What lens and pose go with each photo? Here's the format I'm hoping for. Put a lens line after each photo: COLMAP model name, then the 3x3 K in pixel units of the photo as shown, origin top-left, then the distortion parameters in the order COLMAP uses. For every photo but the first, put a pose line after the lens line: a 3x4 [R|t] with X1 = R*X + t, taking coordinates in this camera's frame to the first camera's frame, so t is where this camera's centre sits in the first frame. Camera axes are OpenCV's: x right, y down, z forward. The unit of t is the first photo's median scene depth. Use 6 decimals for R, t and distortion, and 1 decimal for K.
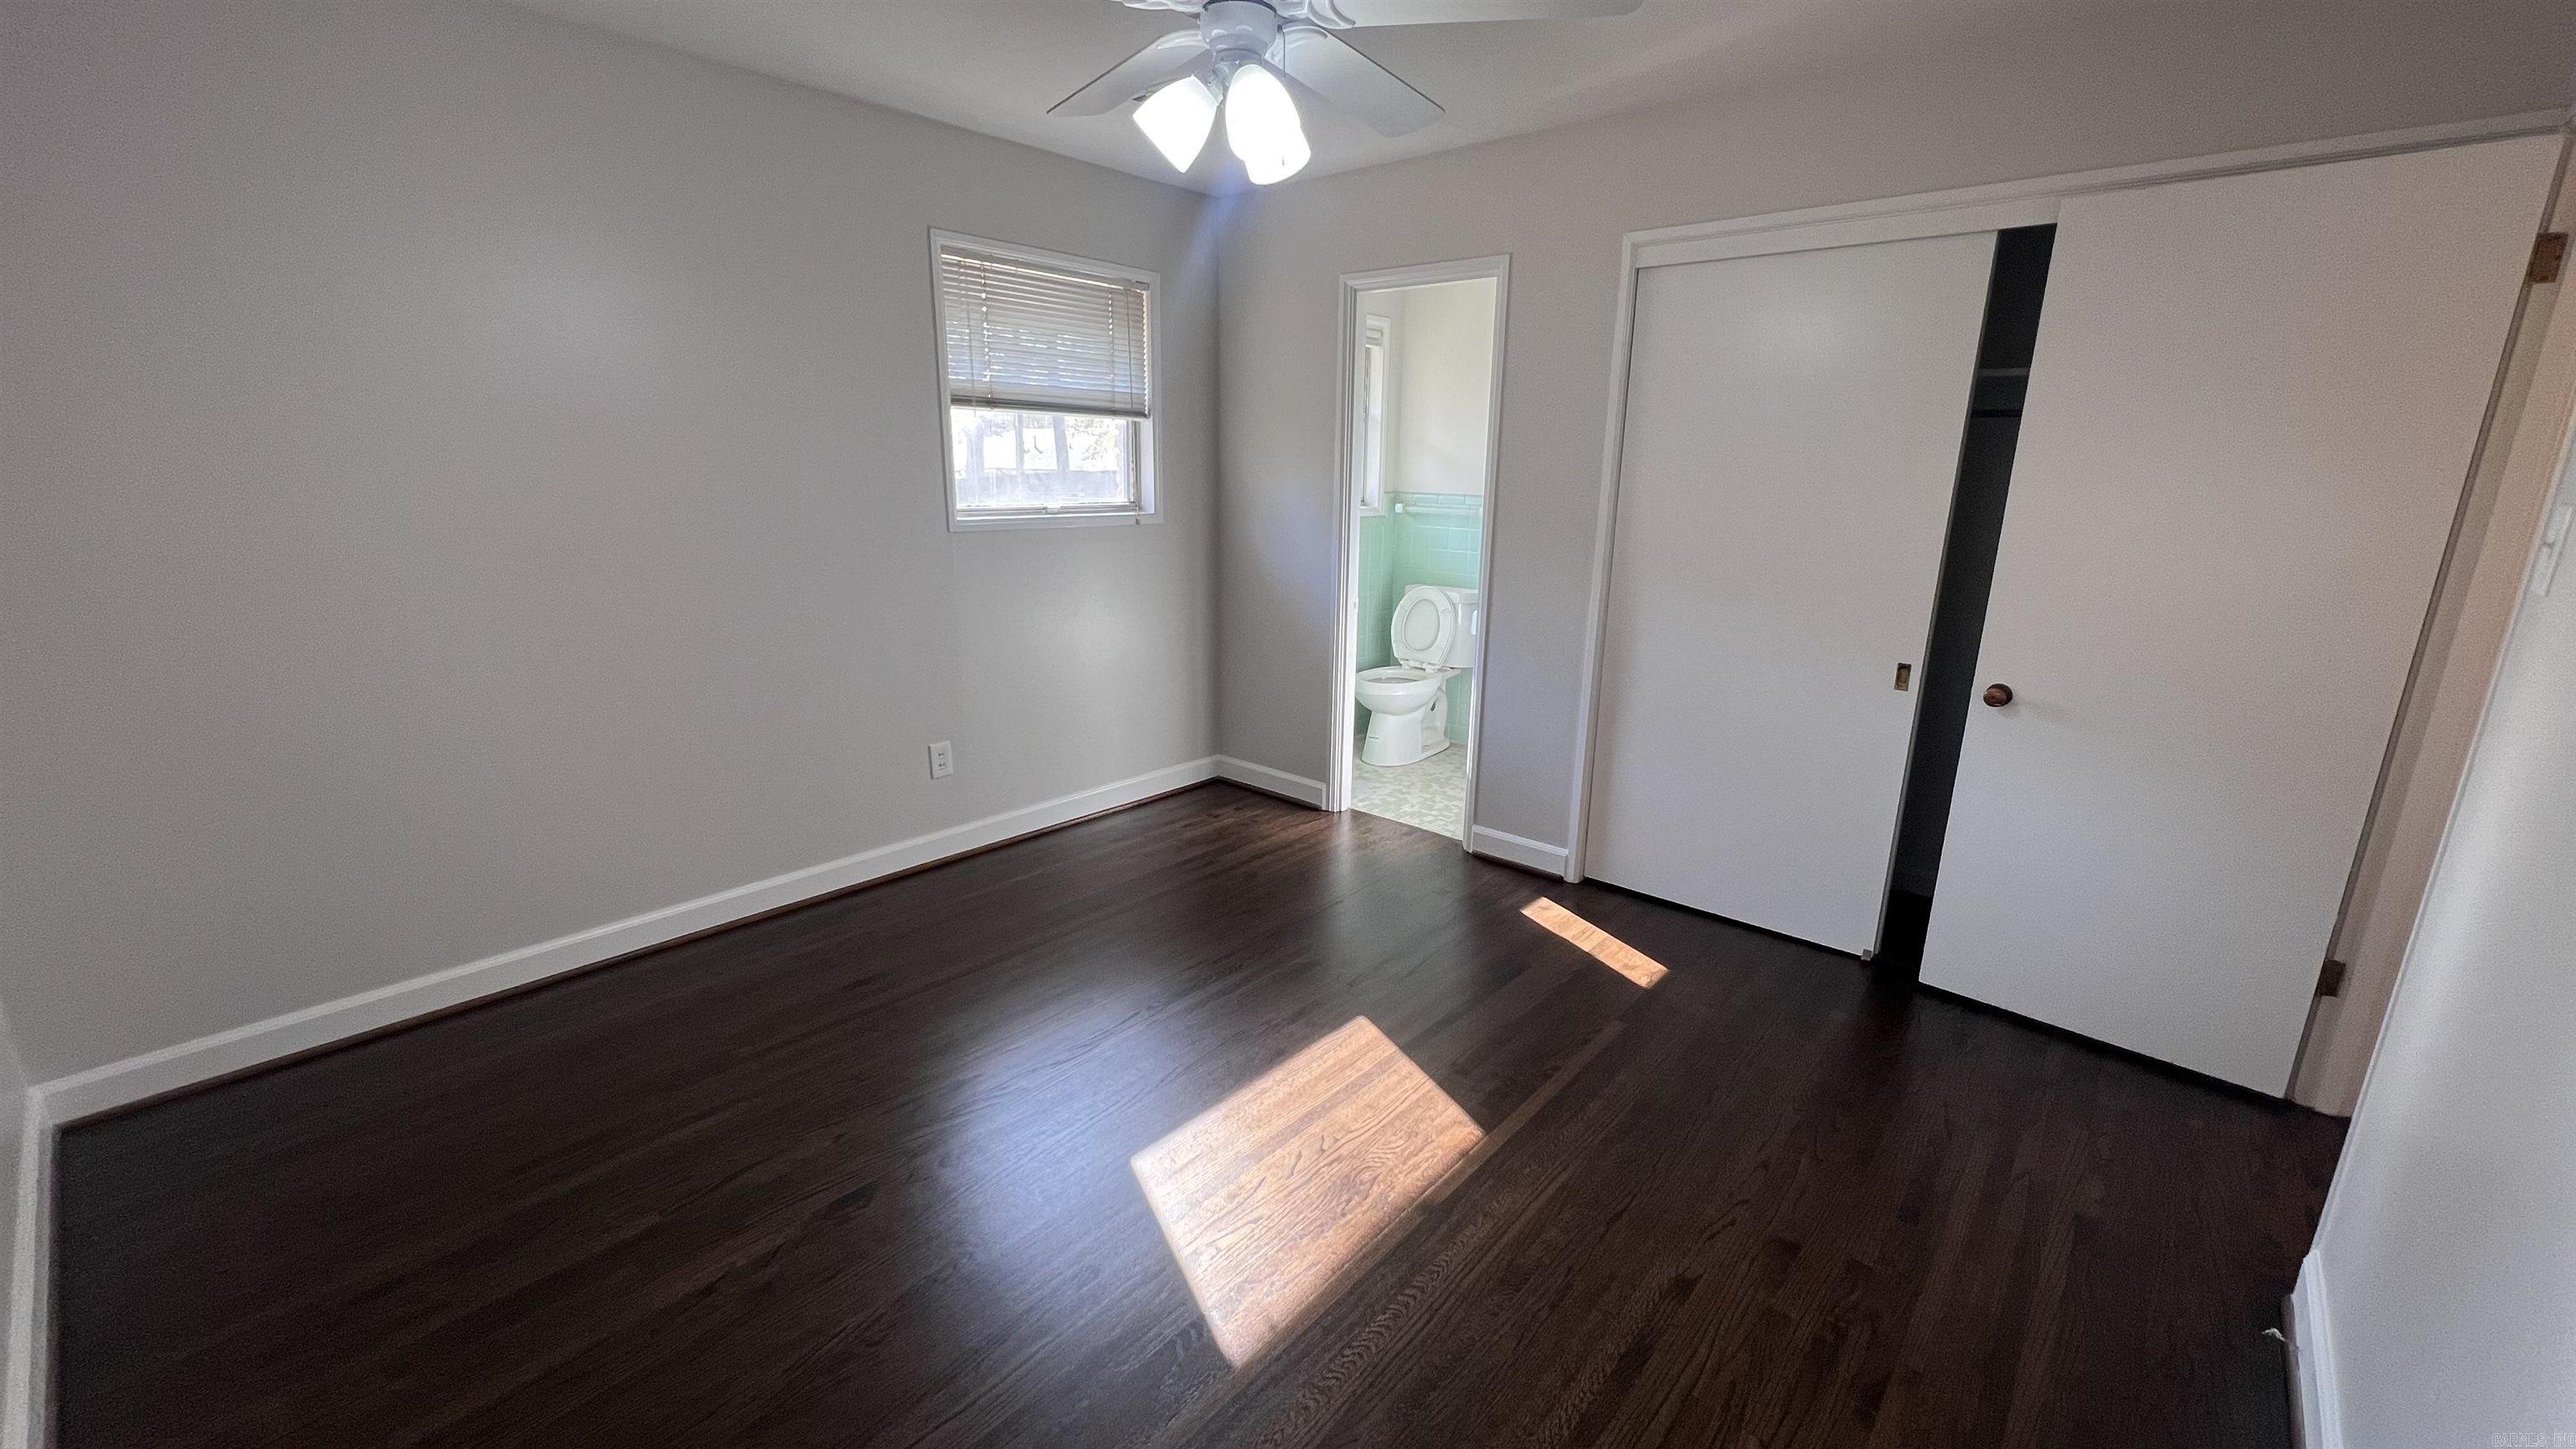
lens RADIAL K [[1030.8, 0, 1291.7], [0, 1030.8, 726.5], [0, 0, 1]] dist [0.001849, -0.000183]
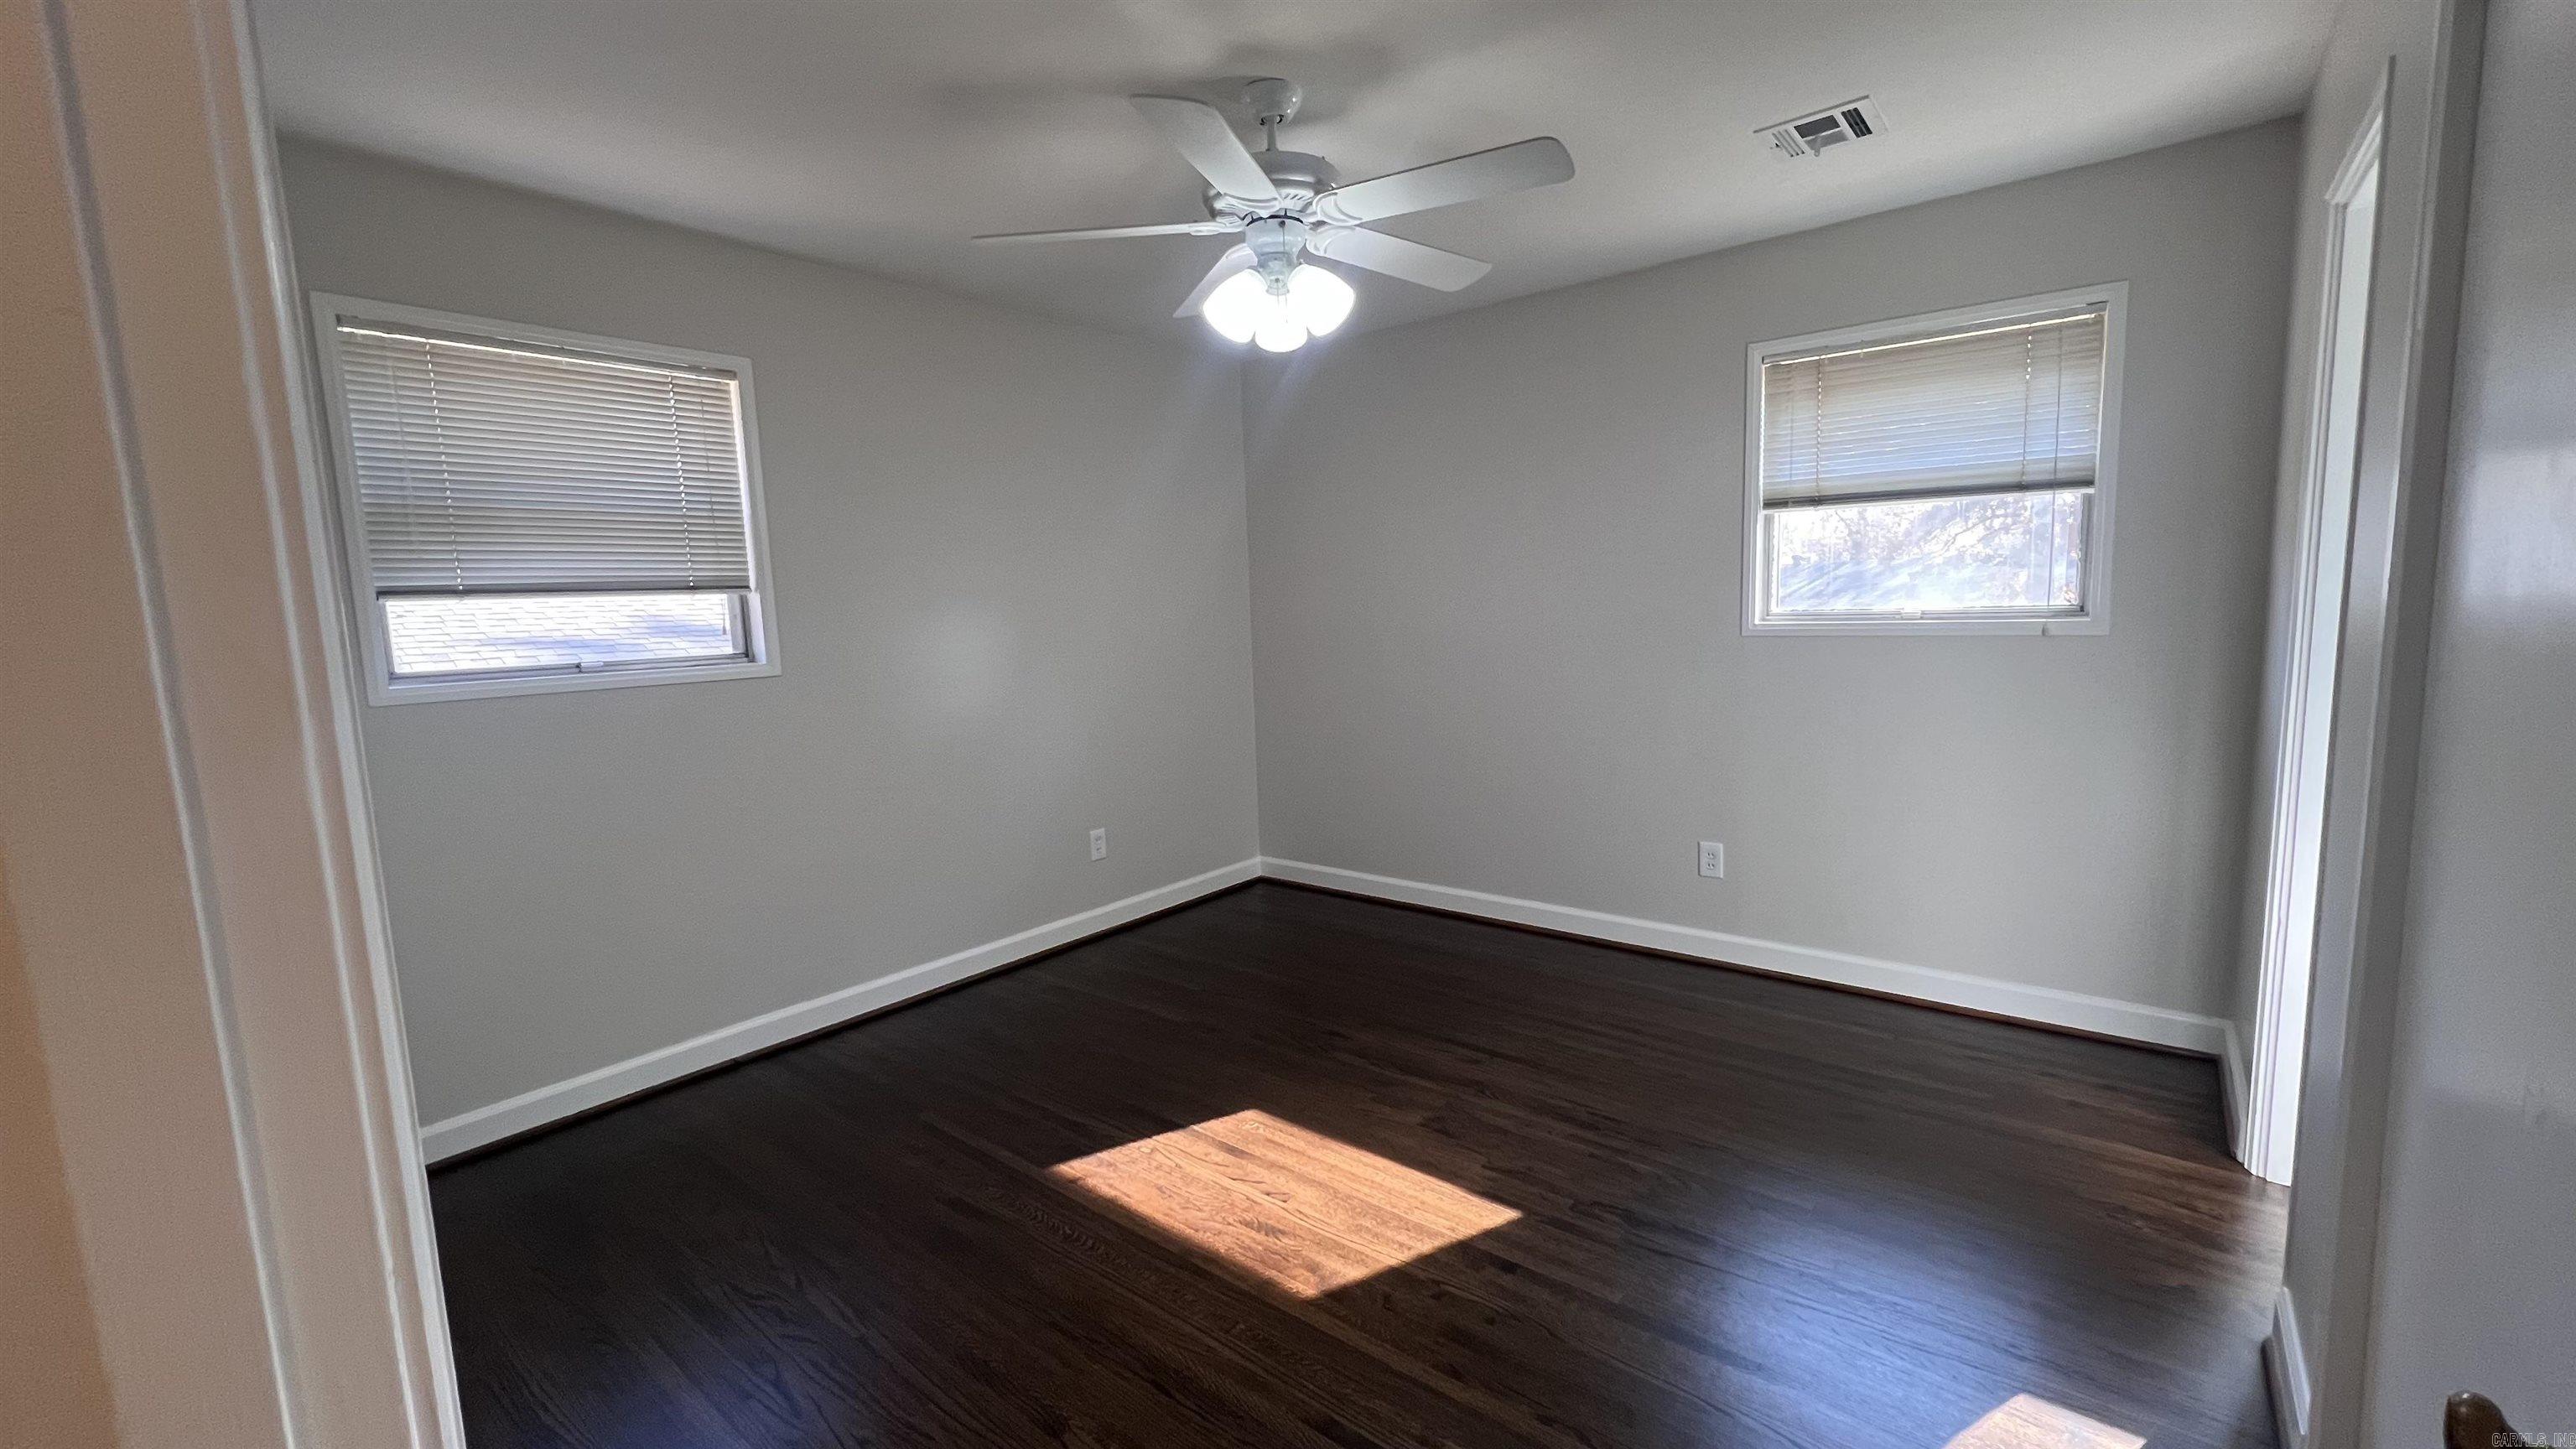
lens RADIAL K [[1030.8, 0, 1291.7], [0, 1030.8, 726.5], [0, 0, 1]] dist [0.001849, -0.000183]
pose [[0.035830, 0.104649, -0.993864, 0.628185], [-0.217037, 0.971581, 0.094478, -0.099897], [0.975506, 0.212320, 0.057524, 0.519927]]
